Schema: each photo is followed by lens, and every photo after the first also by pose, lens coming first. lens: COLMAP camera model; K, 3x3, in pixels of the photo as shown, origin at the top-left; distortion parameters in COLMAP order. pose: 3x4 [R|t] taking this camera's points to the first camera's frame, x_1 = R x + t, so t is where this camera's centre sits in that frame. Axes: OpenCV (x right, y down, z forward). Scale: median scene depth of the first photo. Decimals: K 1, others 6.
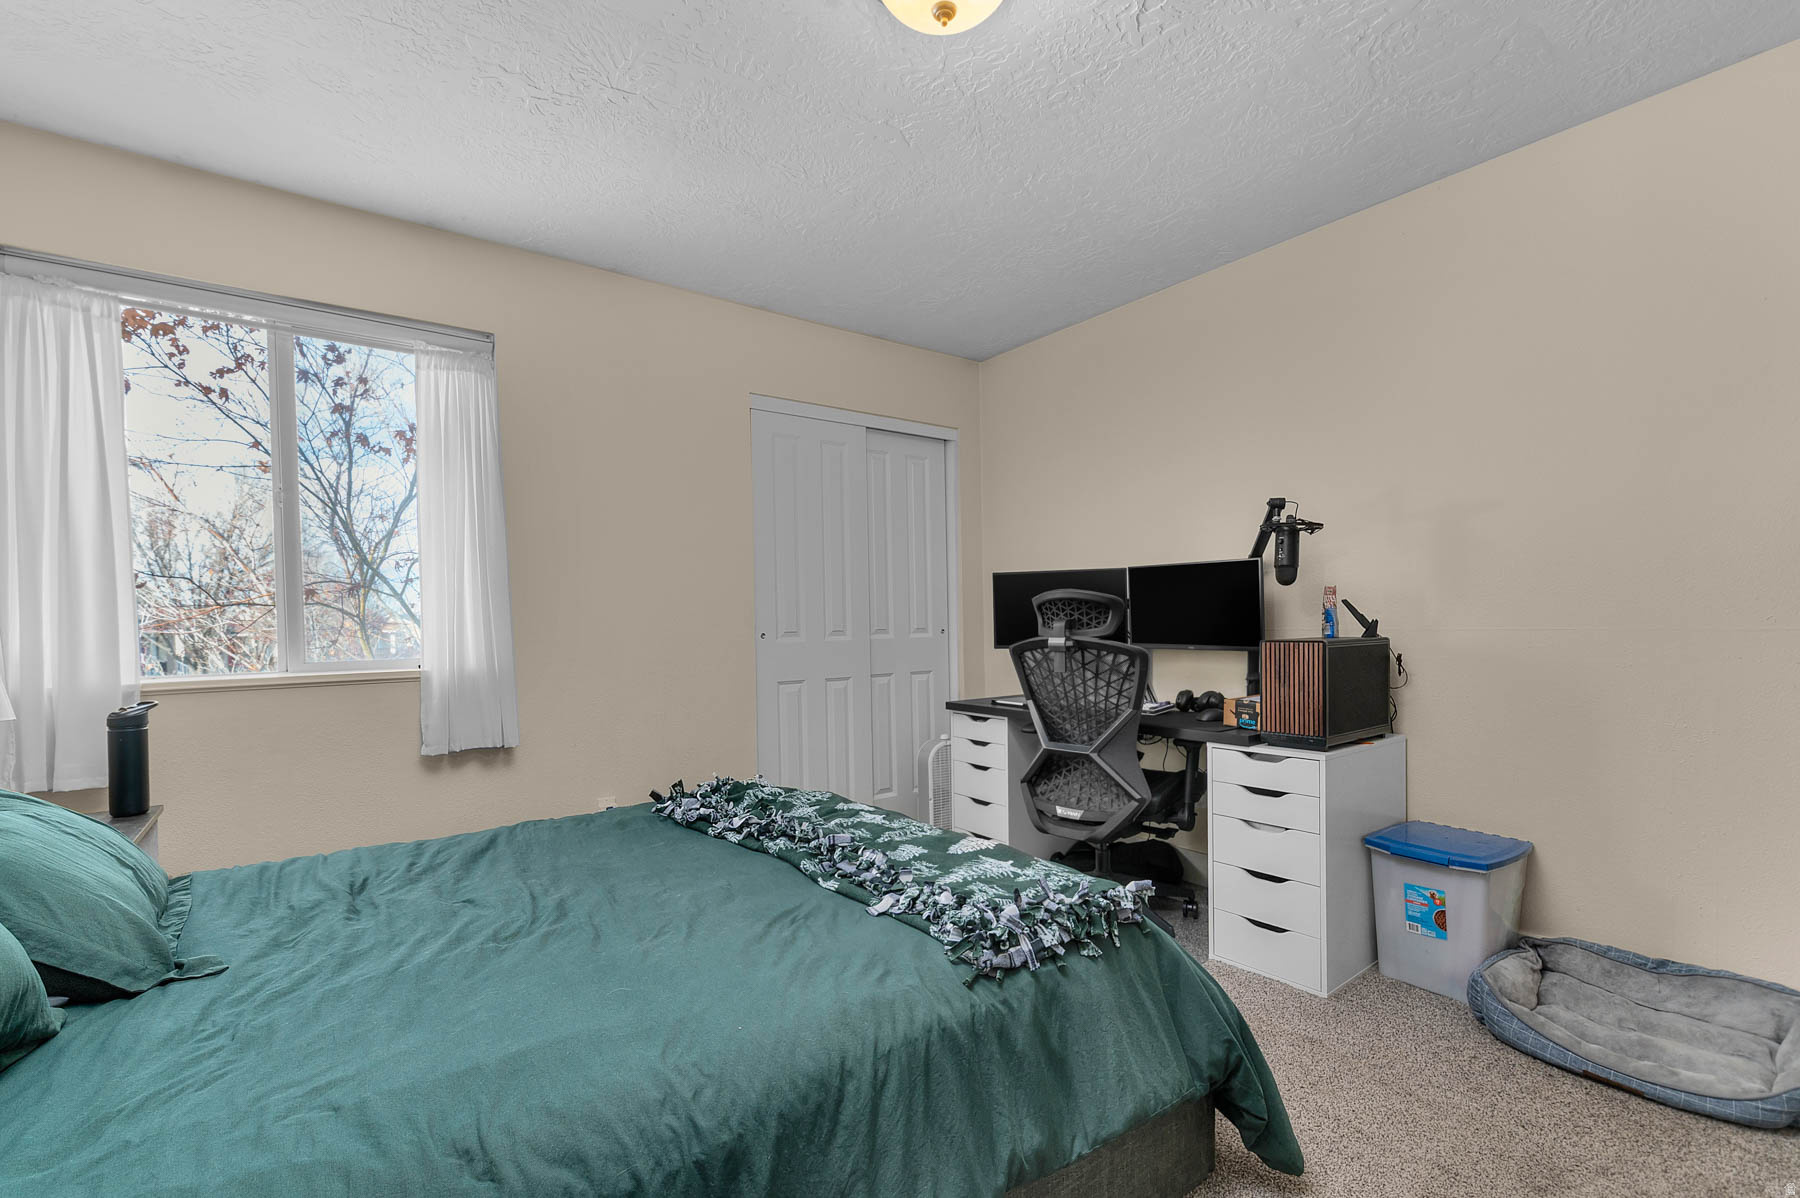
lens RADIAL K [[812.2, 0, 903.3], [0, 812.2, 610.9], [0, 0, 1]] dist [0.003277, 0.000344]
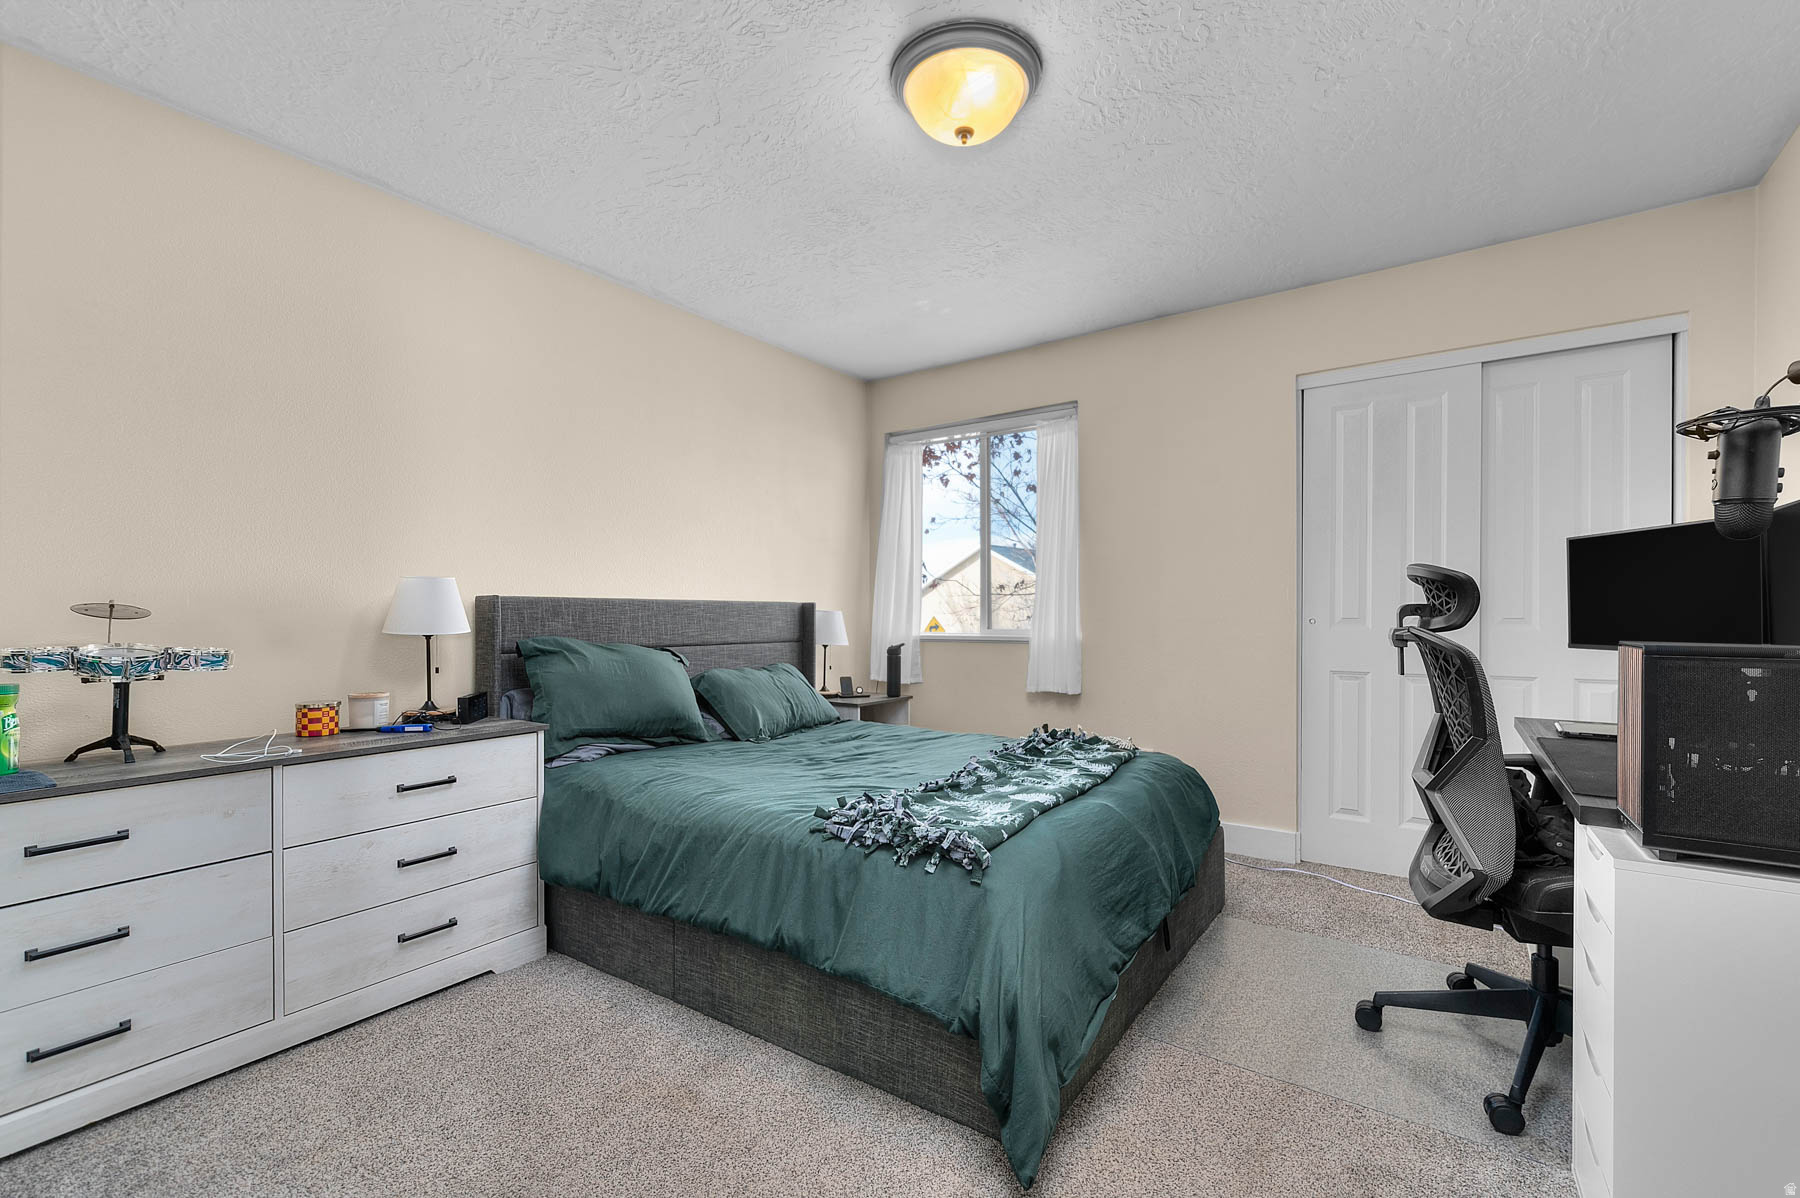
lens RADIAL K [[774.8, 0, 903.5], [0, 774.8, 606.2], [0, 0, 1]] dist [0.003036, -0.000571]
pose [[0.290362, 0.003397, -0.956911, 0.842902], [0.003902, 0.999981, 0.004734, 0.008333], [0.956909, -0.005109, 0.290344, 0.393306]]
